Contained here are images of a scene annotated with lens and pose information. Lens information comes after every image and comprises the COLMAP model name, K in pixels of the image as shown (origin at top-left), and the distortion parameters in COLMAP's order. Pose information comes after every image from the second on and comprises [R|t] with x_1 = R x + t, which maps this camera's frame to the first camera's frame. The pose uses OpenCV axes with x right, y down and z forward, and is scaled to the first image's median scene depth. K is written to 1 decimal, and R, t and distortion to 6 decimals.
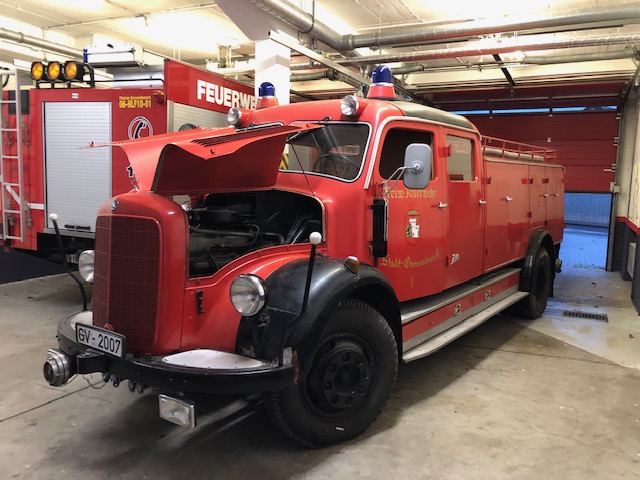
lens RADIAL K [[526.2, 0, 316.6], [0, 526.2, 238.1], [0, 0, 1]] dist [0.045708, -0.033169]
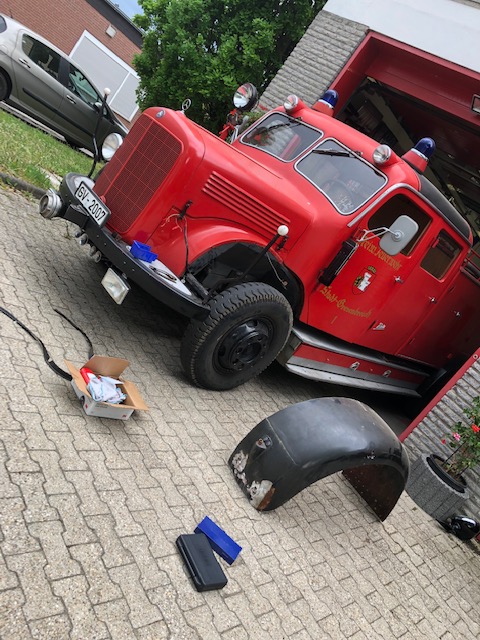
lens RADIAL K [[526.2, 0, 241.5], [0, 526.2, 338.0], [0, 0, 1]] dist [0.045708, -0.033169]
pose [[0.821463, 0.570261, -0.000844, 0.046204], [-0.560011, 0.806975, 0.187560, 0.016751], [0.107639, -0.153601, 0.982253, -0.185012]]
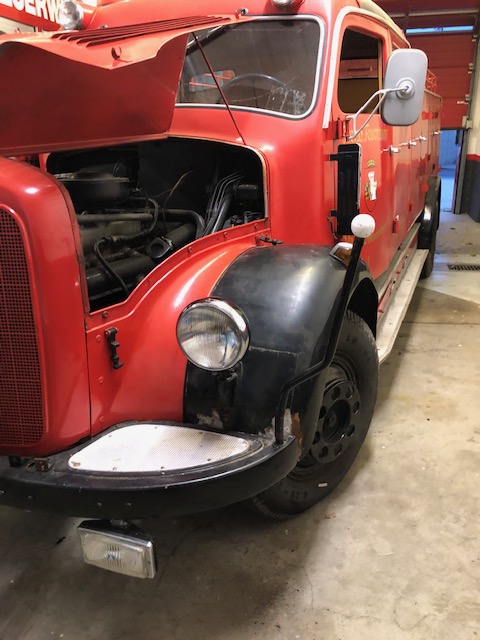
lens RADIAL K [[526.2, 0, 241.3], [0, 526.2, 316.8], [0, 0, 1]] dist [0.045708, -0.033169]
pose [[0.970367, -0.119179, 0.210202, -0.184264], [0.067894, 0.969338, 0.236167, -0.033900], [-0.231903, -0.214898, 0.948704, 0.398596]]
